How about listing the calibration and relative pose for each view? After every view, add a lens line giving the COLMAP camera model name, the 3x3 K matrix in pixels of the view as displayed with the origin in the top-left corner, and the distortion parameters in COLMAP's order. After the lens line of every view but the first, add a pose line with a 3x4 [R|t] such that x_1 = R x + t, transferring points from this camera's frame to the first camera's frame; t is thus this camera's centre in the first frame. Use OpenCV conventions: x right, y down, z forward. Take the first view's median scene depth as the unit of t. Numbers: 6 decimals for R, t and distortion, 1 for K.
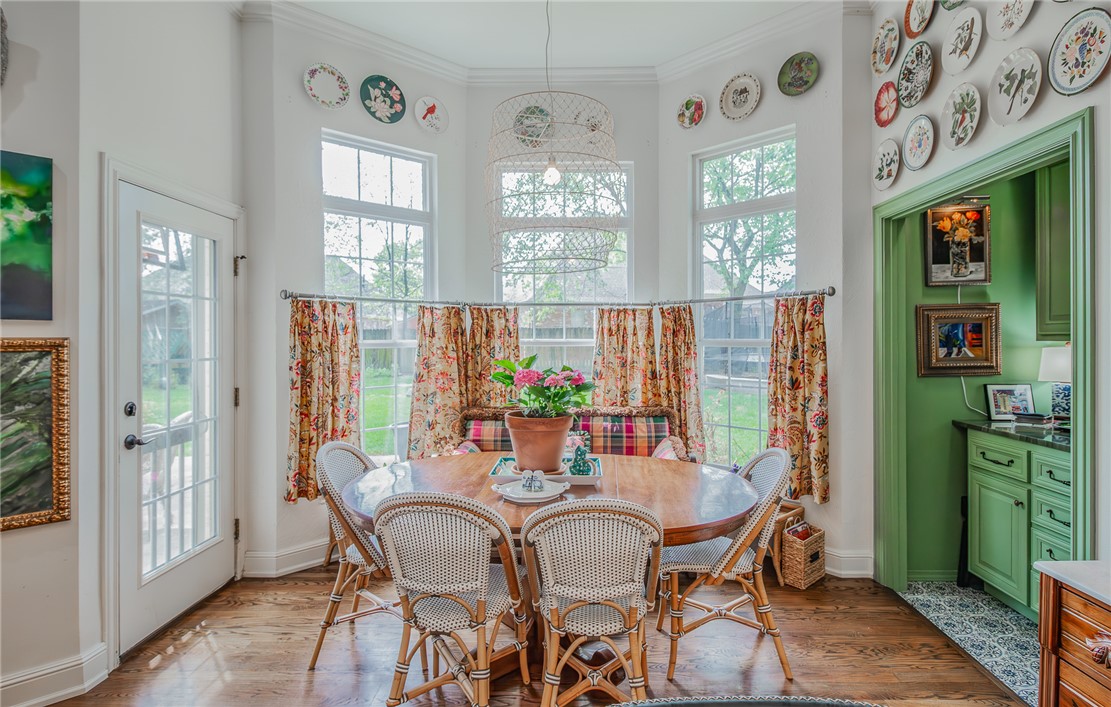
lens RADIAL K [[562.5, 0, 582.6], [0, 562.5, 339.2], [0, 0, 1]] dist [0.003611, -0.000807]
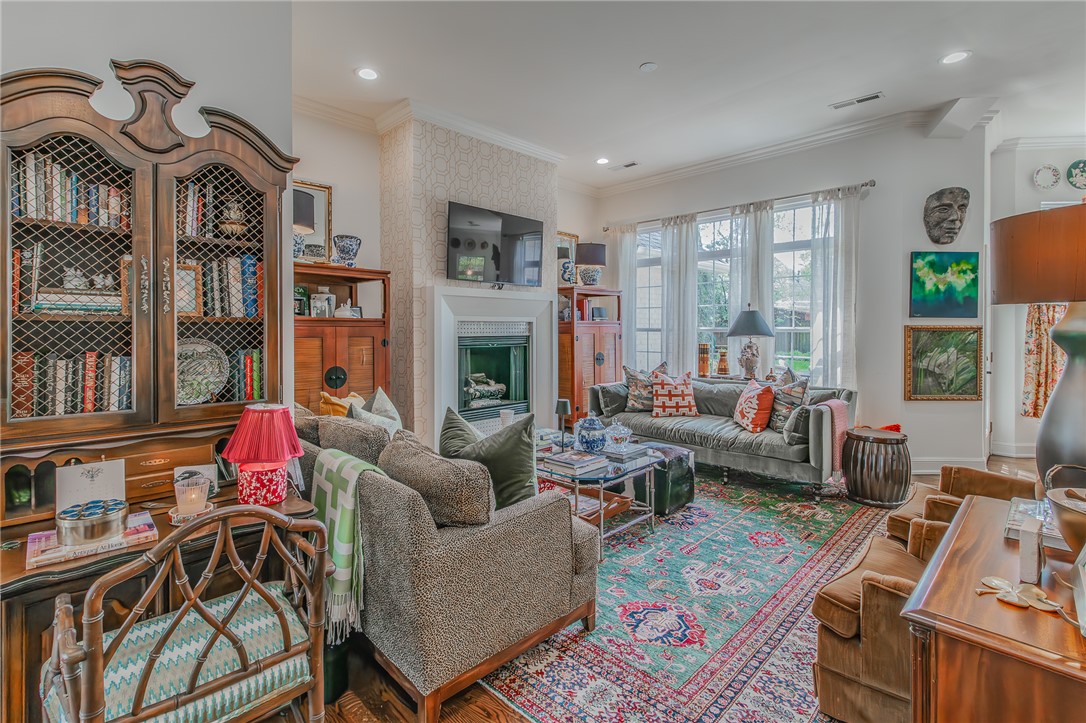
lens RADIAL K [[511.1, 0, 543.5], [0, 511.1, 335.1], [0, 0, 1]] dist [0.002698, 0.000495]
pose [[0.705785, 0.014342, -0.708281, -0.390591], [-0.006819, 0.999886, 0.013452, 0.013060], [0.708393, -0.004664, 0.705802, -1.070919]]
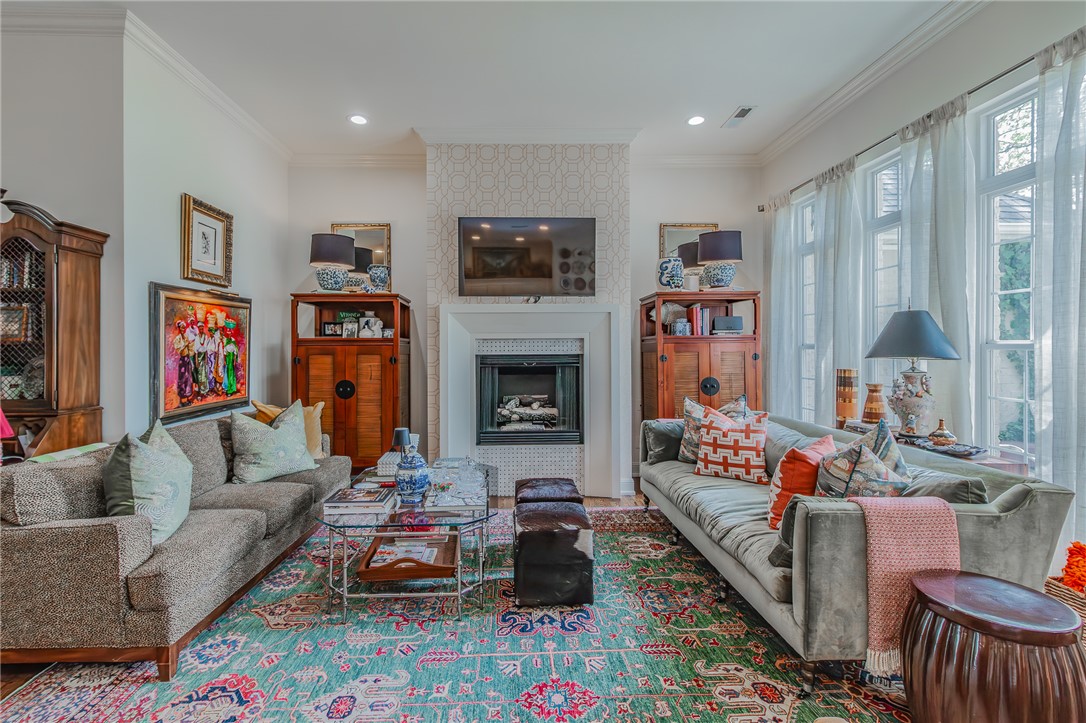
lens RADIAL K [[501.7, 0, 522.2], [0, 501.7, 349.4], [0, 0, 1]] dist [0.003549, 0.000567]
pose [[0.020083, 0.011038, -0.999737, -0.233647], [0.001090, 0.999938, 0.011062, 0.008929], [0.999798, -0.001312, 0.020070, -0.250947]]
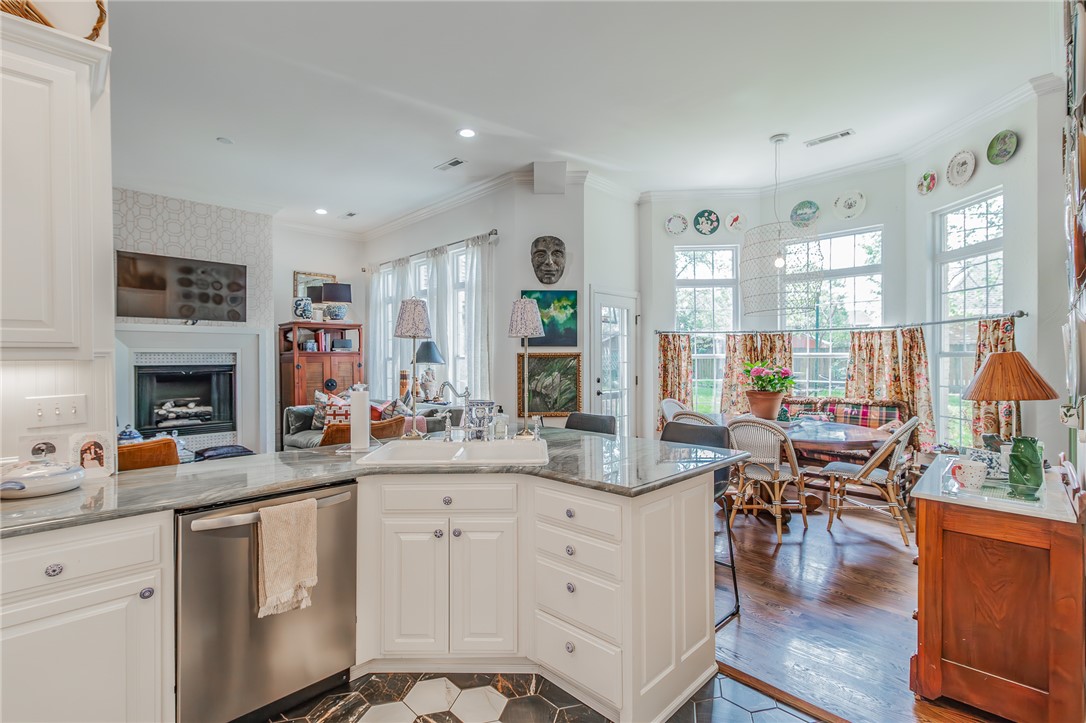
lens RADIAL K [[496.4, 0, 540.4], [0, 496.4, 357.3], [0, 0, 1]] dist [-0.001019, 0.000168]
pose [[0.705029, -0.001452, -0.709177, 0.404996], [0.000763, 0.999999, -0.001289, 0.013707], [0.709178, 0.000368, 0.705029, -0.514654]]
